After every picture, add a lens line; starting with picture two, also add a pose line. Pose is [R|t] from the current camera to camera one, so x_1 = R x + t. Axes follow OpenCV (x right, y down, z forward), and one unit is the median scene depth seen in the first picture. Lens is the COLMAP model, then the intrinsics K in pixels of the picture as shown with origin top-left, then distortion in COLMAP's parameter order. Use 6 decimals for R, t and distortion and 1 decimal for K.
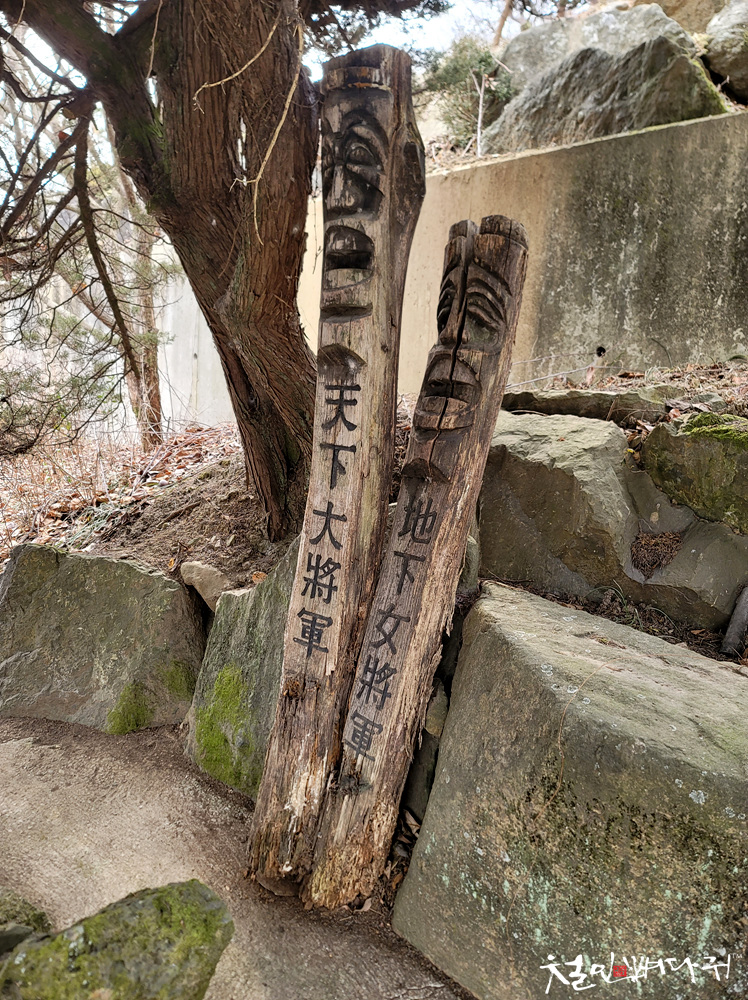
lens RADIAL K [[722.9, 0, 374.0], [0, 722.9, 500.0], [0, 0, 1]] dist [0.090448, -0.089372]
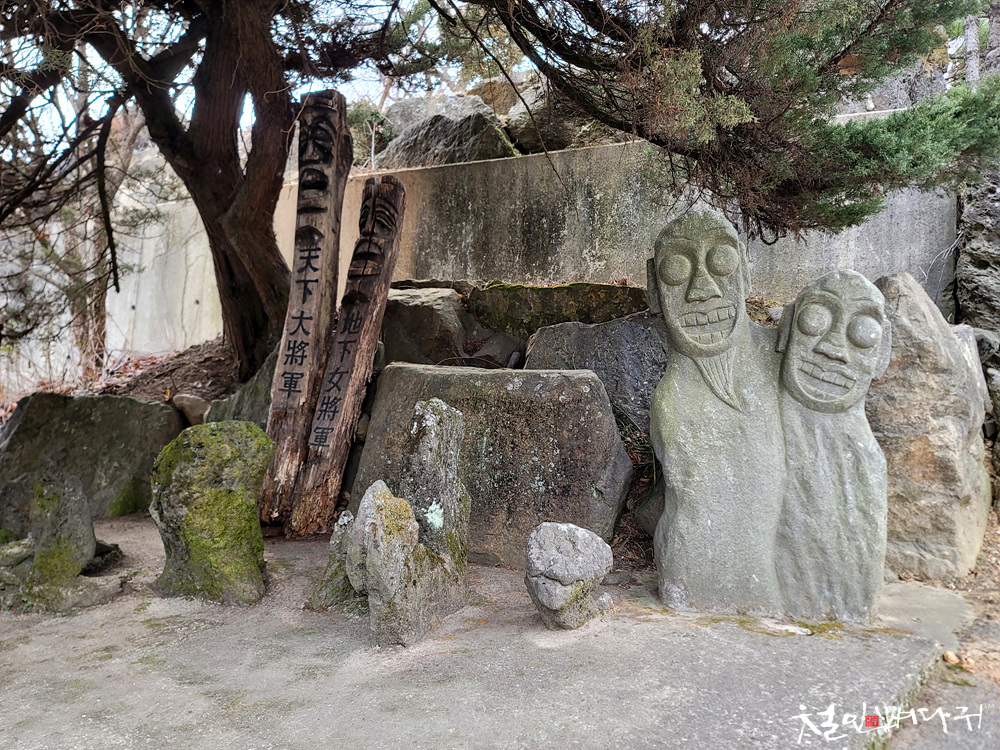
lens RADIAL K [[722.9, 0, 495.8], [0, 722.9, 380.6], [0, 0, 1]] dist [0.090448, -0.089372]
pose [[0.950053, 0.014540, 0.311749, -0.163878], [0.049918, 0.978974, -0.197785, 0.550918], [-0.308070, 0.203468, 0.929351, -0.799903]]
